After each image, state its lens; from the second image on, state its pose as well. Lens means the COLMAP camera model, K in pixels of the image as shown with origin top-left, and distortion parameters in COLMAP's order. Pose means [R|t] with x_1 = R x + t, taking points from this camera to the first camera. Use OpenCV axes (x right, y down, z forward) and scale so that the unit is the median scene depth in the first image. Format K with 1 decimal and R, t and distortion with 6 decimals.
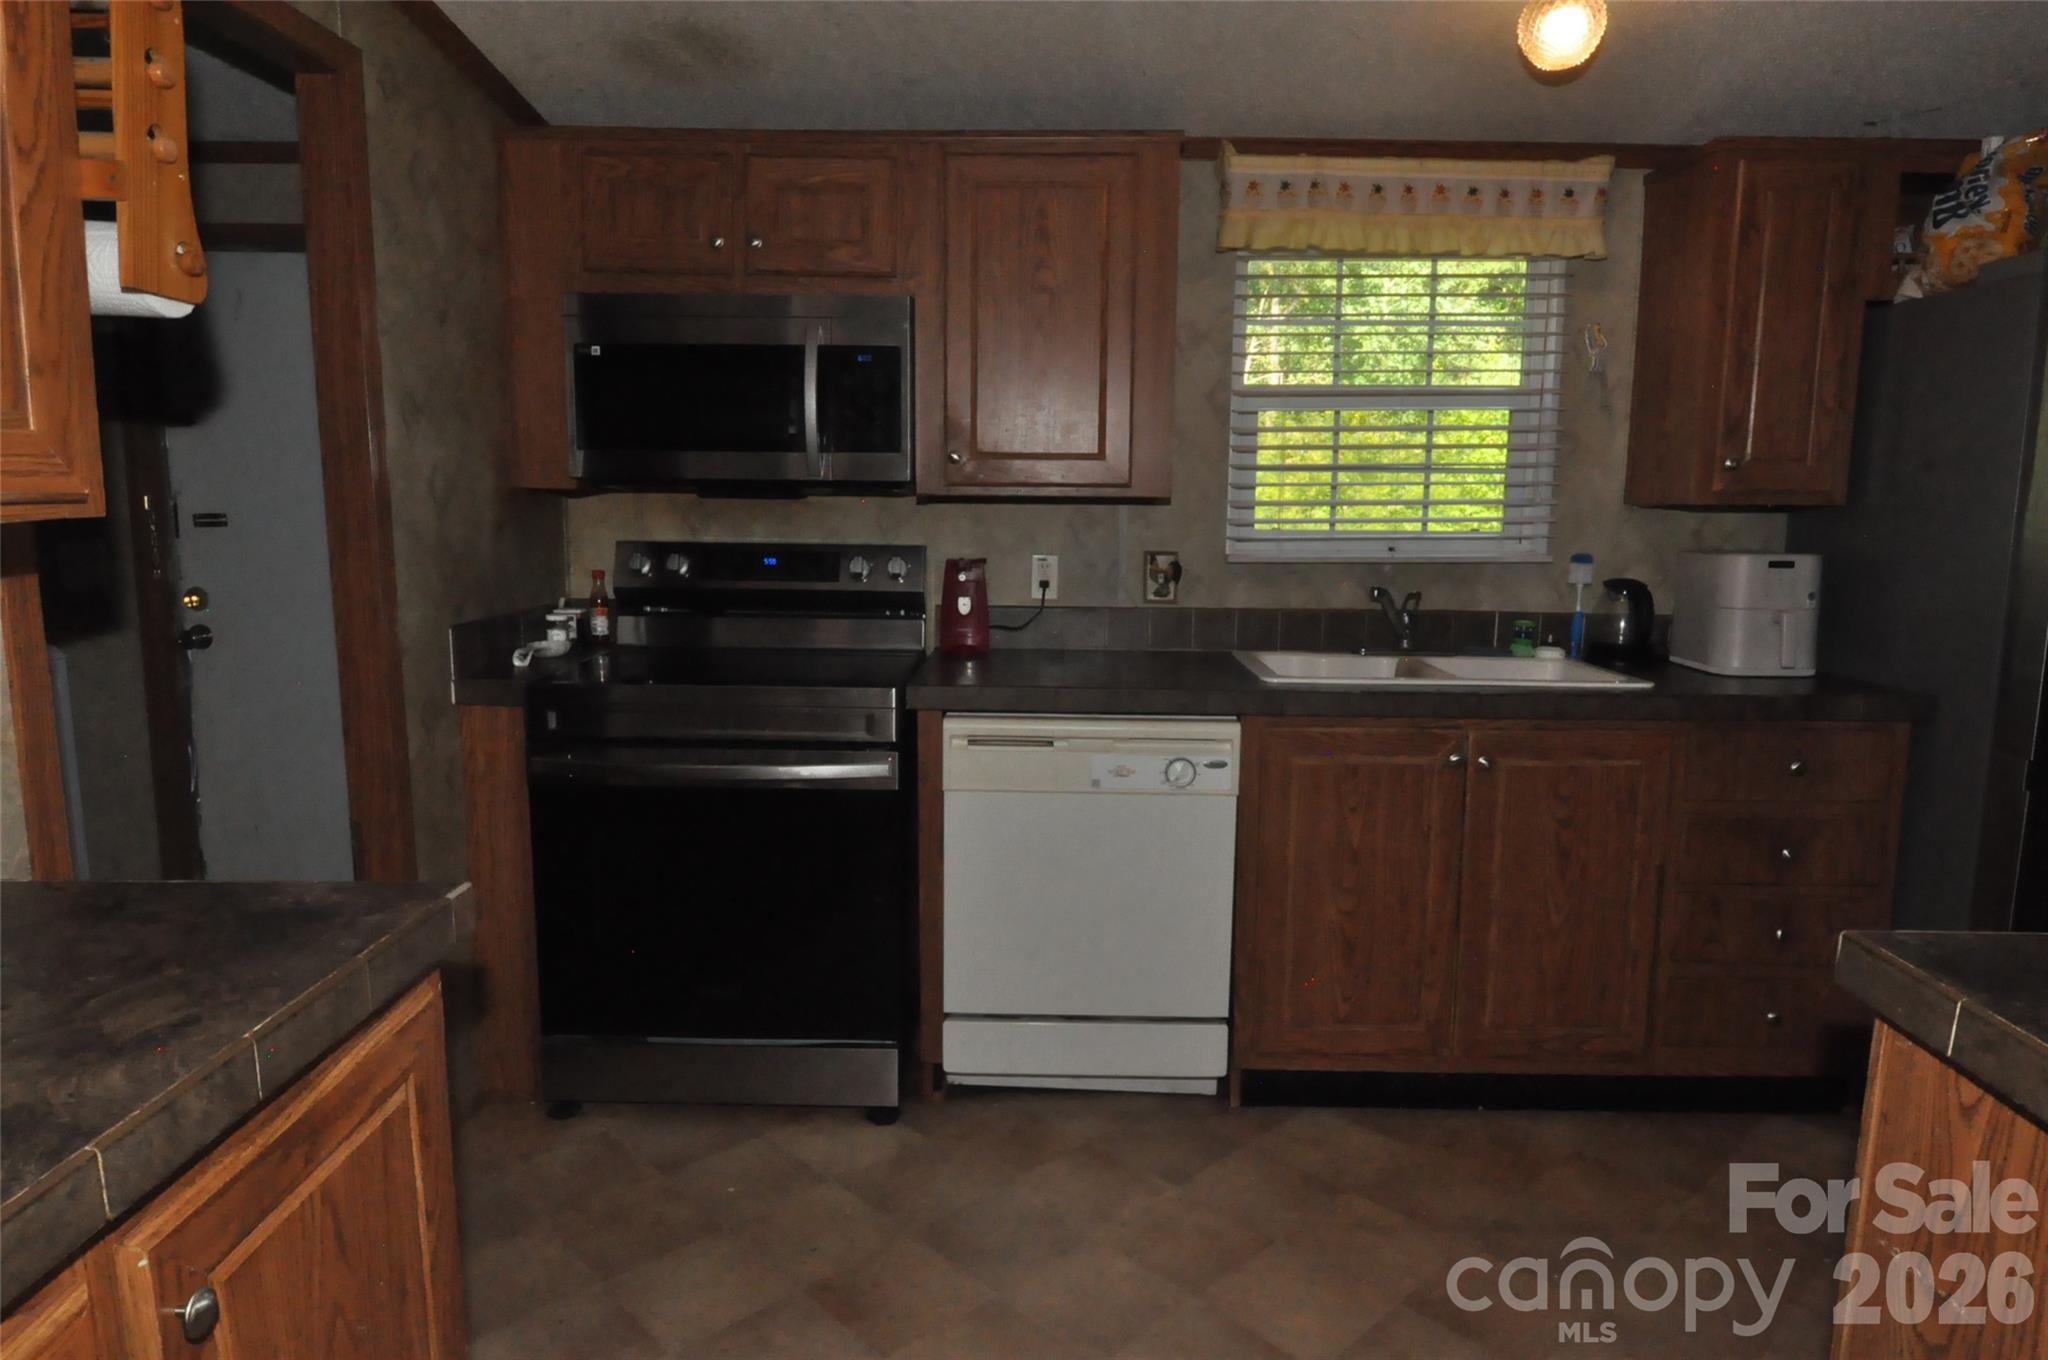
lens RADIAL K [[1253.5, 0, 1019.7], [0, 1253.5, 681.1], [0, 0, 1]] dist [-0.012684, -0.005070]
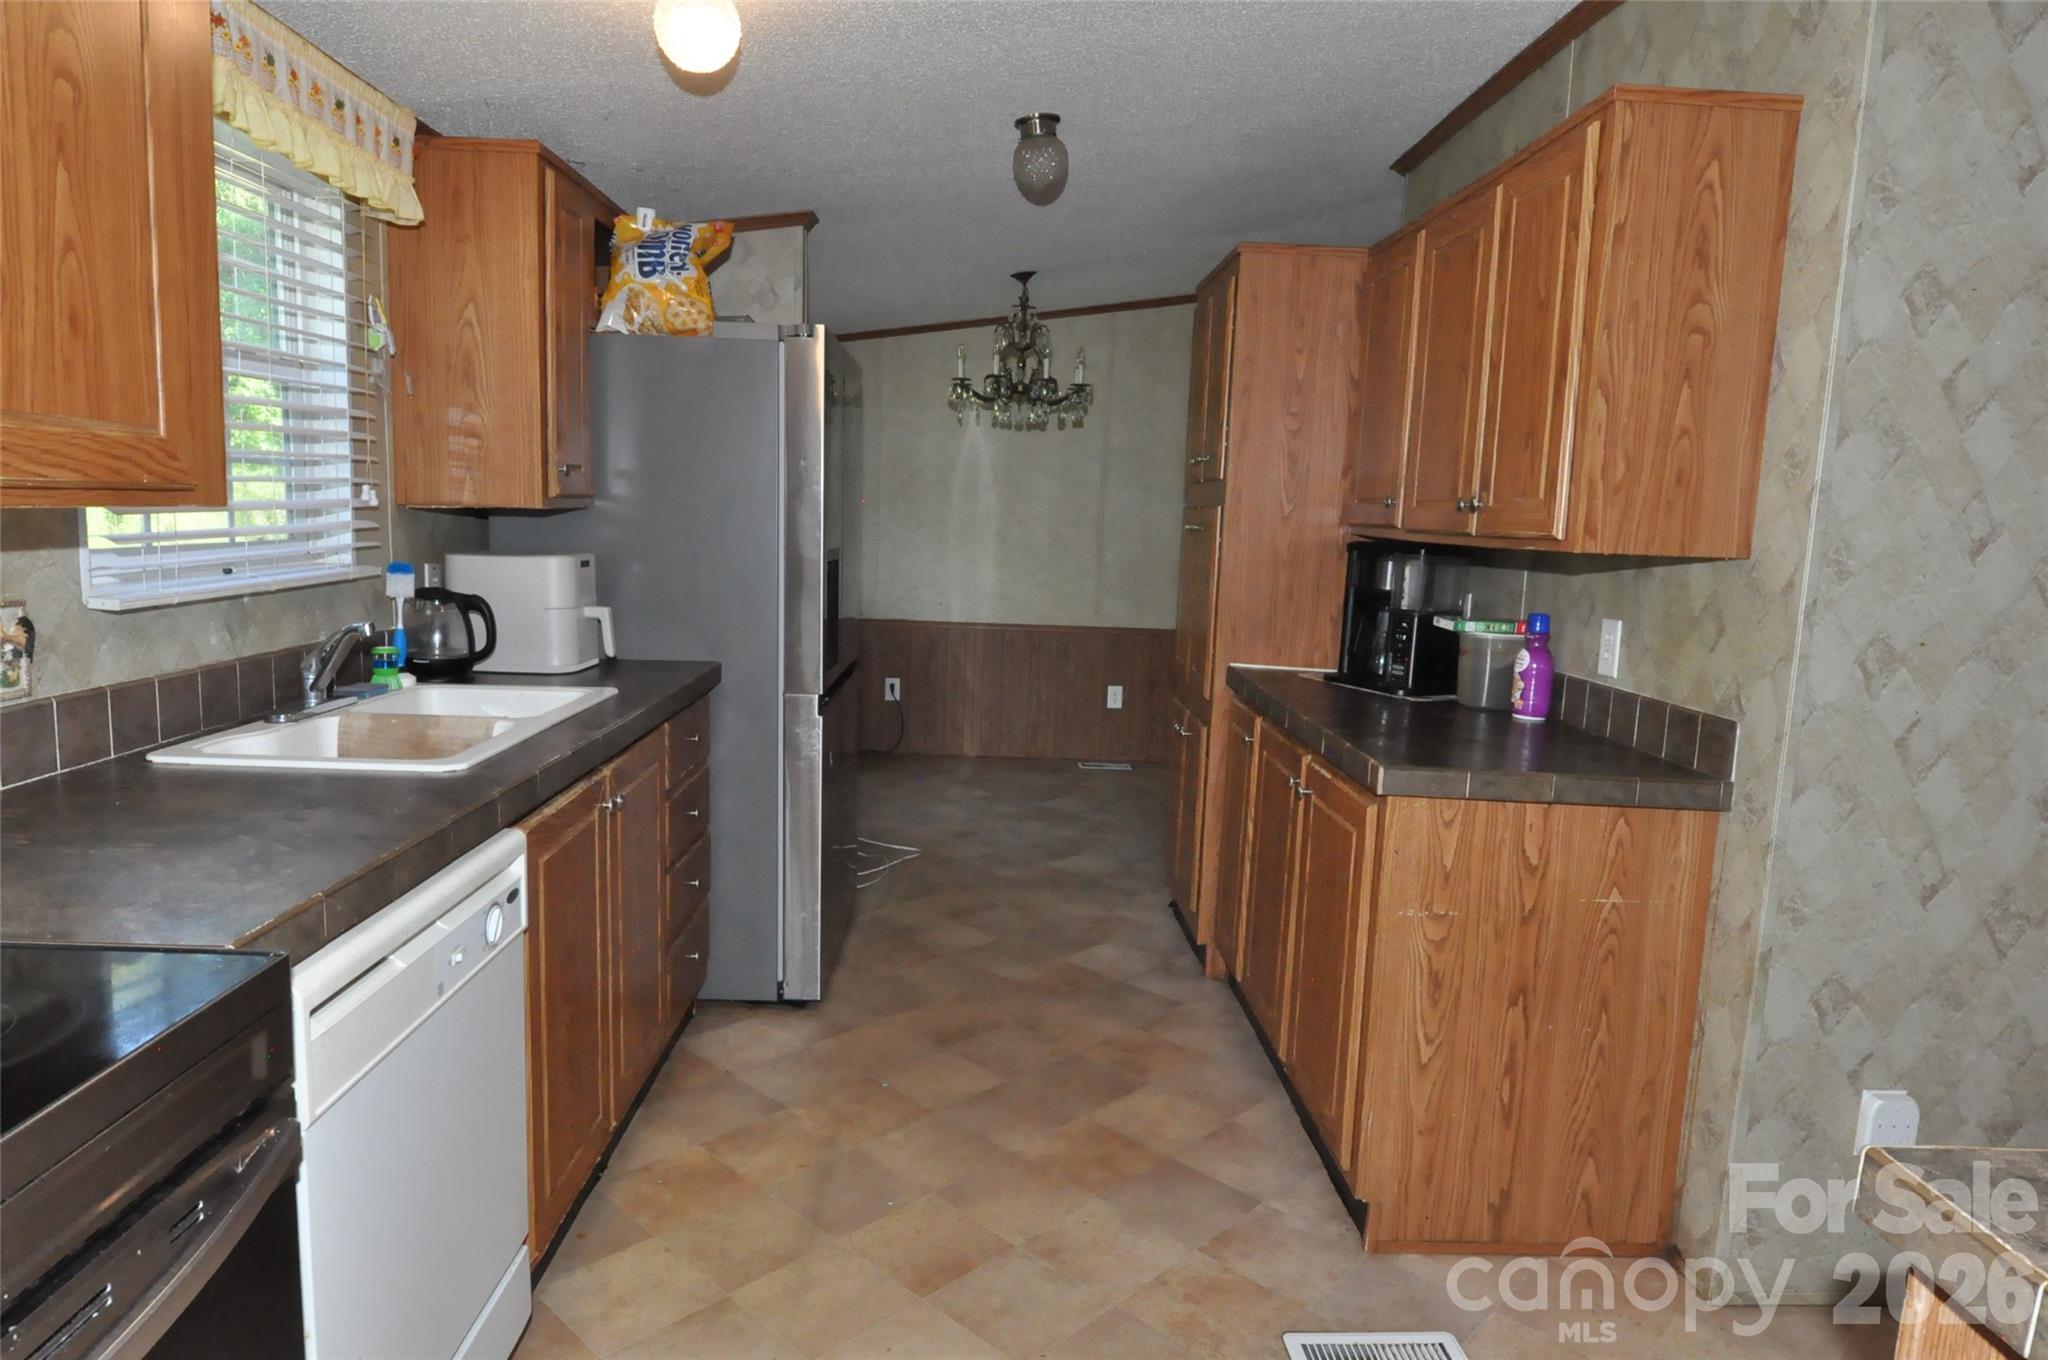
lens RADIAL K [[1237.4, 0, 1031.7], [0, 1237.4, 669.1], [0, 0, 1]] dist [-0.003646, -0.001512]
pose [[-0.054333, -0.139986, 0.988662, -0.475695], [0.111507, 0.983081, 0.145323, -0.114522], [-0.992277, 0.118138, -0.037805, 0.659910]]
